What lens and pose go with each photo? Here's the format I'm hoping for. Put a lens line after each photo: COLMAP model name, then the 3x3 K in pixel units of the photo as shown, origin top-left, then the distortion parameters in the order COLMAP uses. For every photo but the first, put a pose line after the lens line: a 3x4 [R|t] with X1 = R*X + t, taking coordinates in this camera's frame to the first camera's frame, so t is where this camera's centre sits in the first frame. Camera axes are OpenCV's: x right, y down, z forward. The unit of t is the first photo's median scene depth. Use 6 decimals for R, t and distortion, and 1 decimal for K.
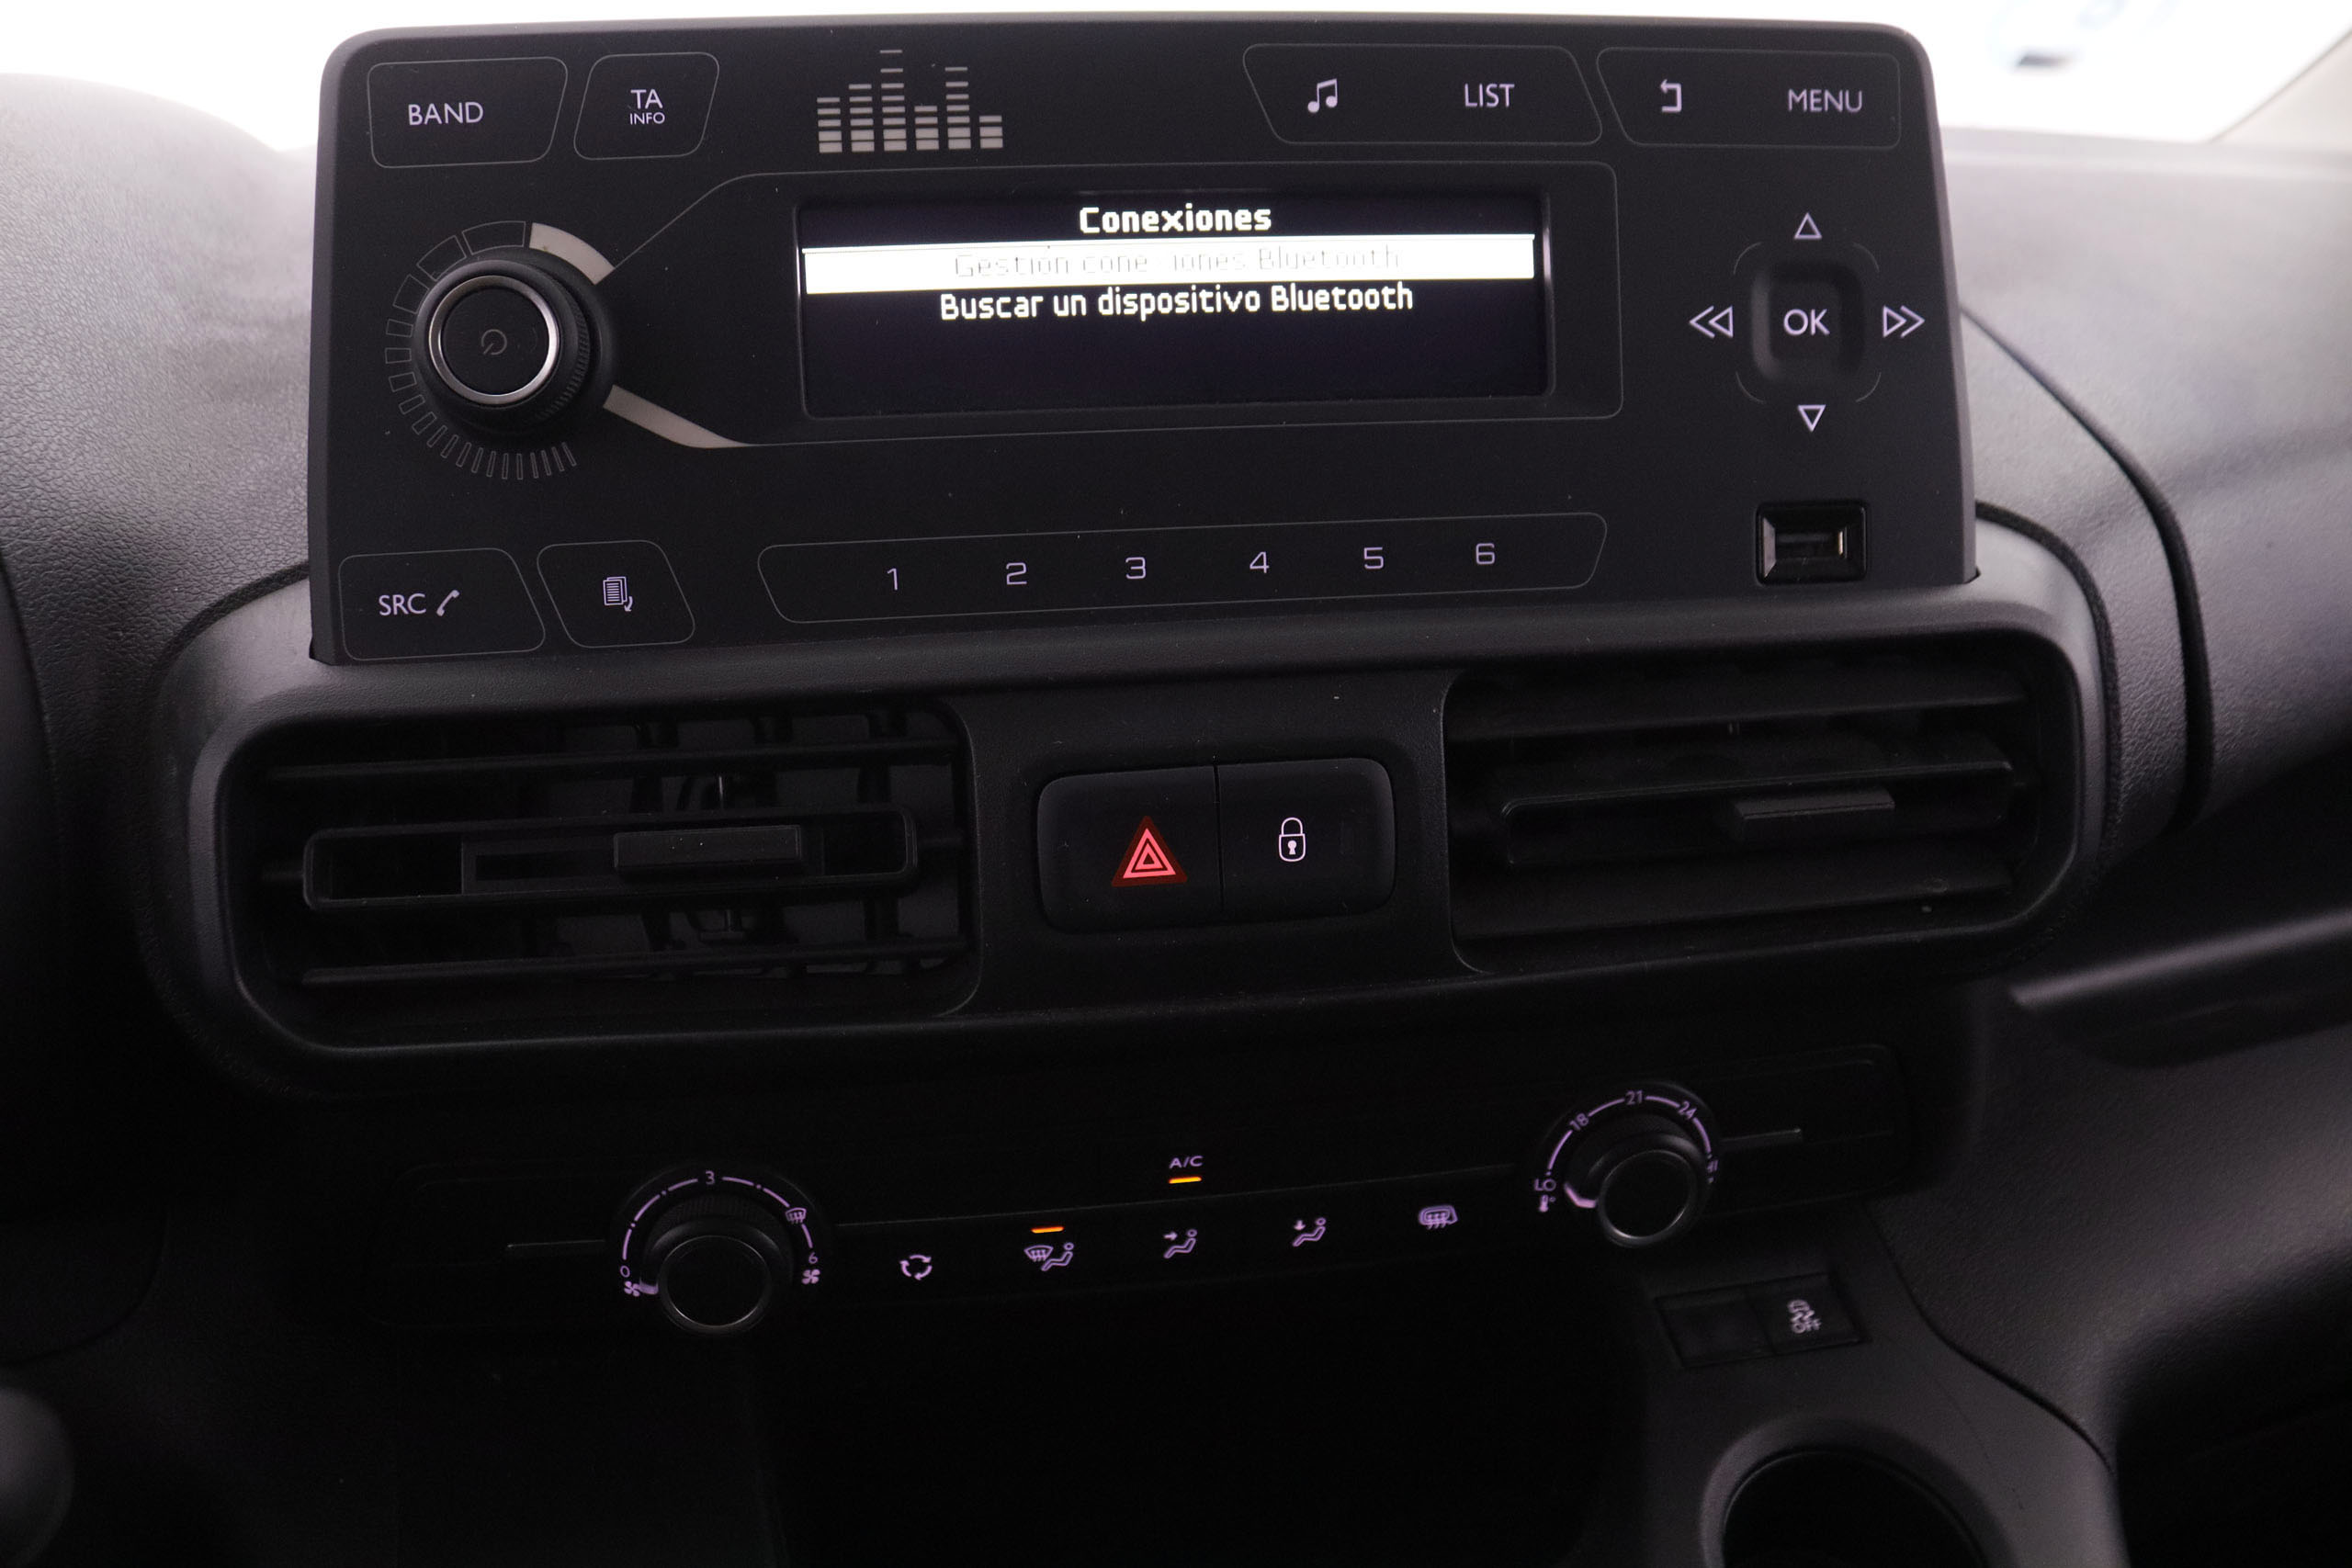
lens RADIAL K [[1908.1, 0, 1172.2], [0, 1908.1, 780.7], [0, 0, 1]] dist [-0.174555, 0.136168]
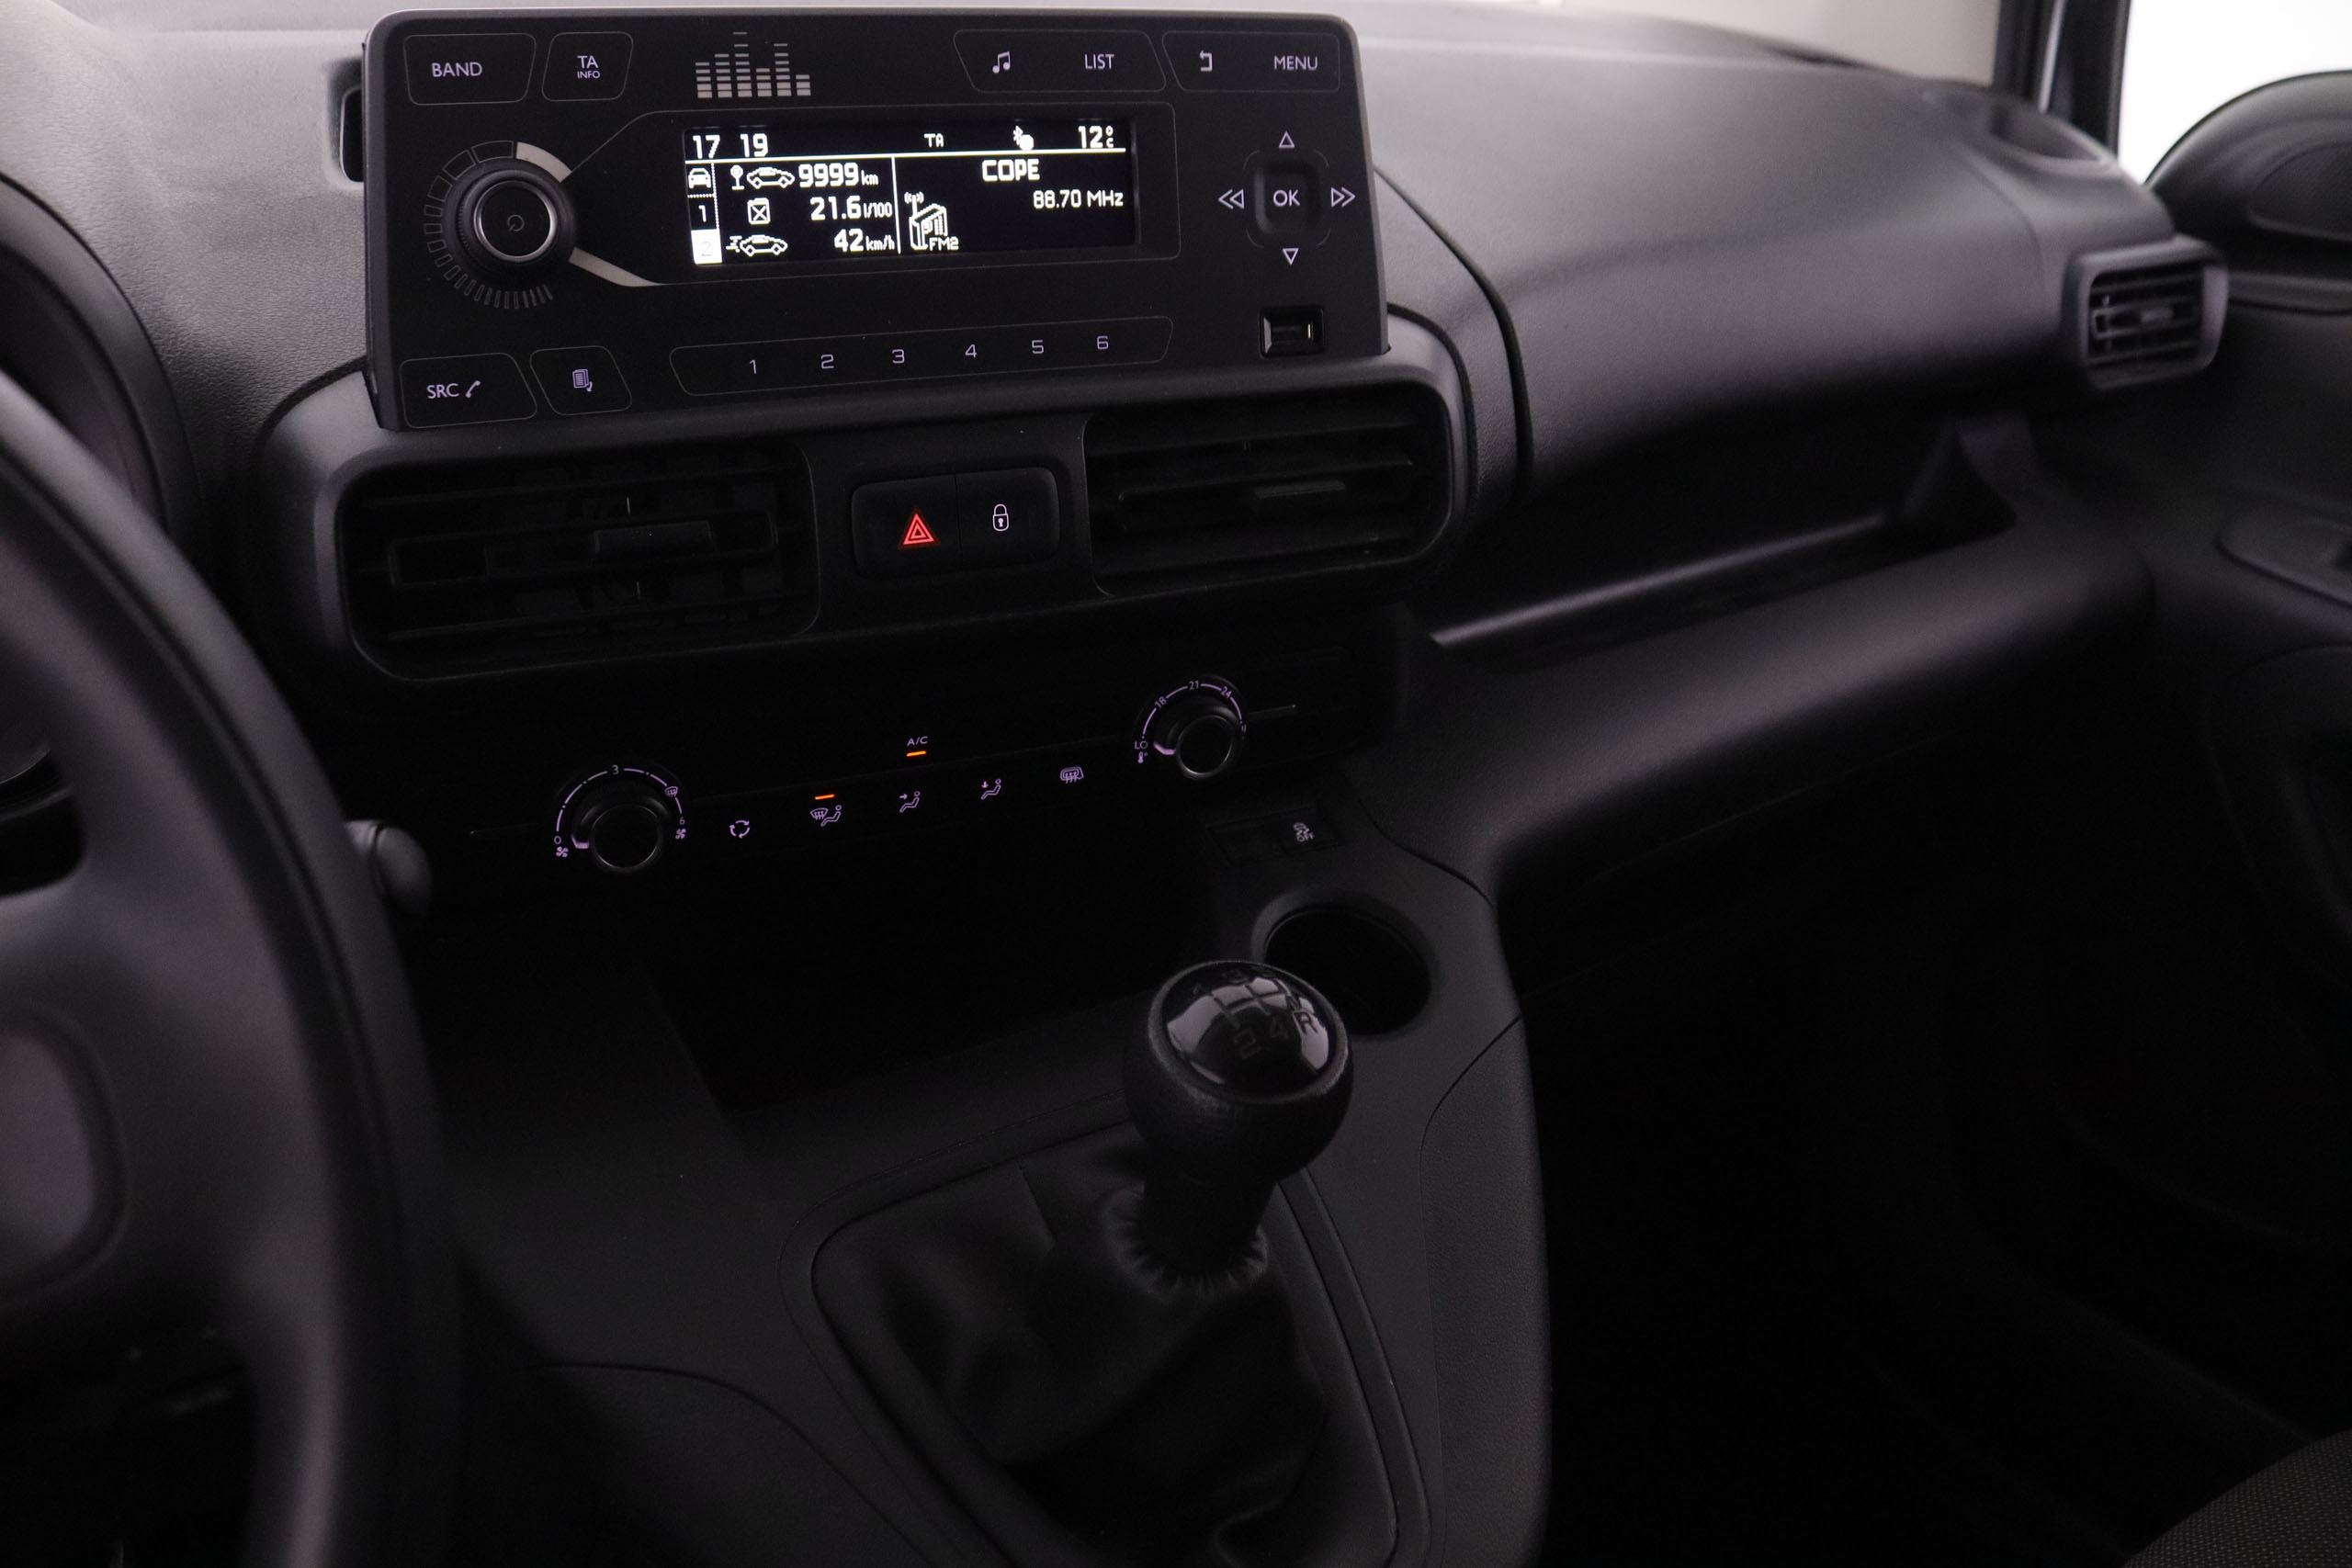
lens RADIAL K [[1908.1, 0, 1185.9], [0, 1908.1, 779.0], [0, 0, 1]] dist [-0.174555, 0.136168]
pose [[0.956738, -0.075693, 0.280933, -0.253038], [0.041951, 0.991365, 0.124240, 0.054904], [-0.287911, -0.107080, 0.951652, -0.621287]]
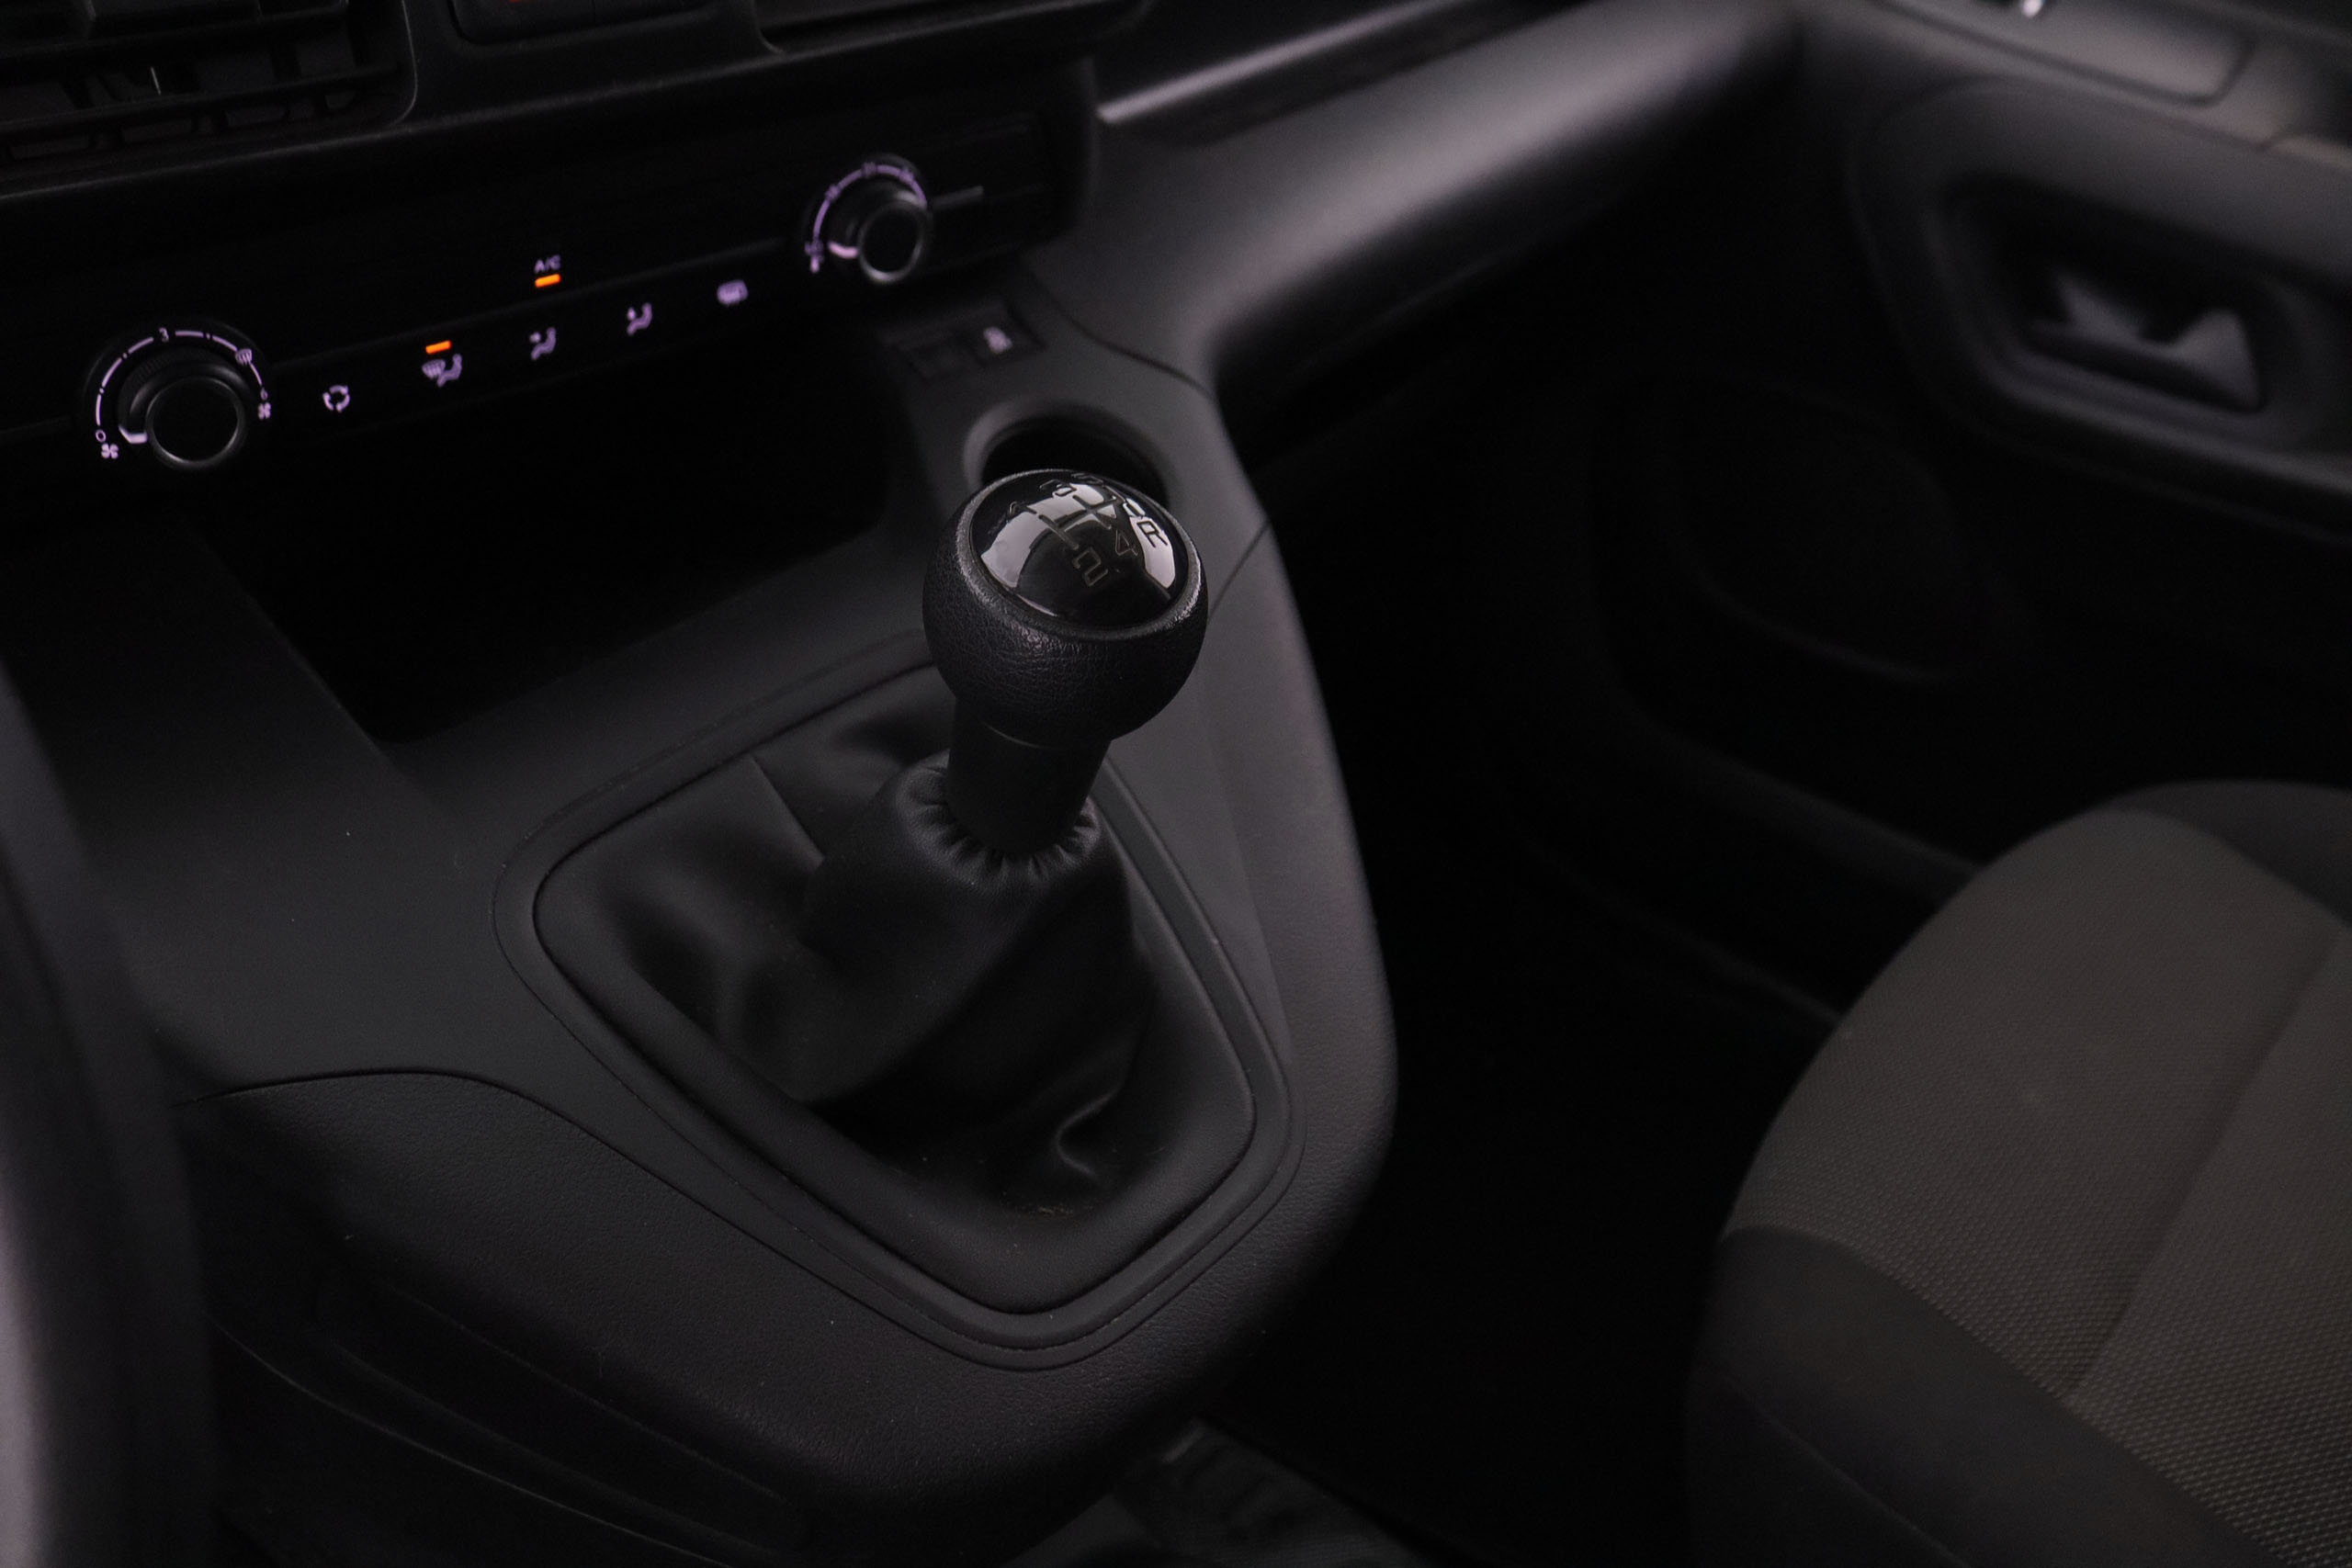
lens RADIAL K [[1908.1, 0, 1185.7], [0, 1908.1, 793.8], [0, 0, 1]] dist [-0.174555, 0.136168]
pose [[0.849261, -0.268646, 0.454516, -0.323342], [0.092655, 0.923344, 0.372626, 0.123261], [-0.519780, -0.274343, 0.809052, -0.341174]]
